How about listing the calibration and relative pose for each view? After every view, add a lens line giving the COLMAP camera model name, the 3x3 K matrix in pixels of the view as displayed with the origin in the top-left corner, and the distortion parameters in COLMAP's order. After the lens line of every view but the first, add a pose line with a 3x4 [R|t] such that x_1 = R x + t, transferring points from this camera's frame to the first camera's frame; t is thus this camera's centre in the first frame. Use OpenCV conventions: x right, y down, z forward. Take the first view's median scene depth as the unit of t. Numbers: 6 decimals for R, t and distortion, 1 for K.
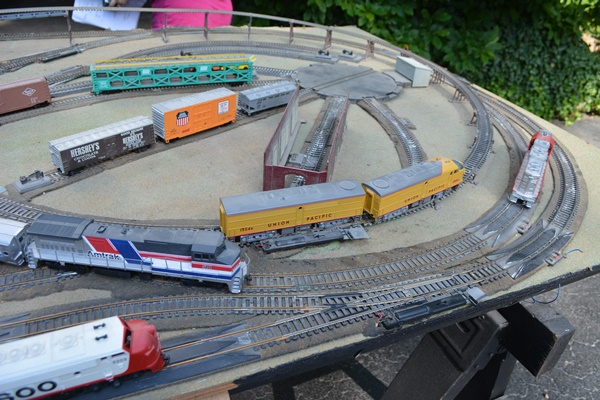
lens RADIAL K [[463.5, 0, 303.1], [0, 463.5, 199.9], [0, 0, 1]] dist [-0.089450, 0.016575]
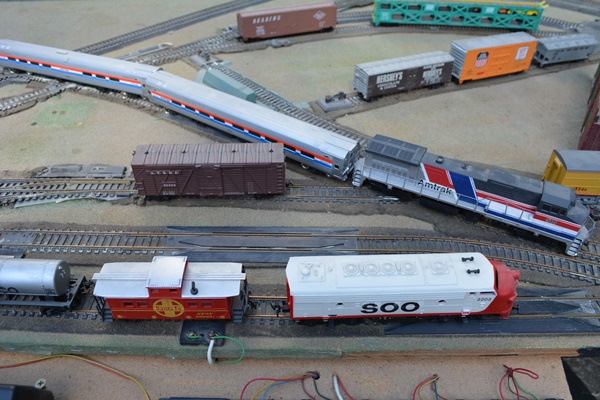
lens RADIAL K [[463.5, 0, 303.1], [0, 463.5, 199.9], [0, 0, 1]] dist [-0.089450, 0.016575]
pose [[0.917930, 0.203409, -0.340632, -0.262981], [-0.168598, 0.977182, 0.129189, 0.051559], [0.359138, -0.061157, 0.931279, -0.009030]]
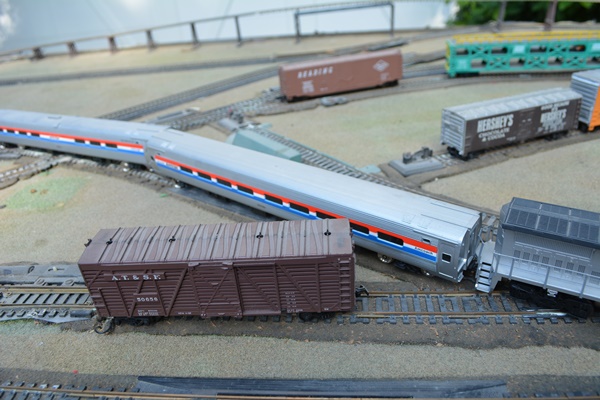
lens RADIAL K [[459.5, 0, 302.7], [0, 459.5, 199.1], [0, 0, 1]] dist [-0.090938, 0.019360]
pose [[0.873984, 0.095227, -0.476533, -0.405133], [-0.133658, 0.989897, -0.047320, 0.071339], [0.467212, 0.105049, 0.877882, 0.294533]]
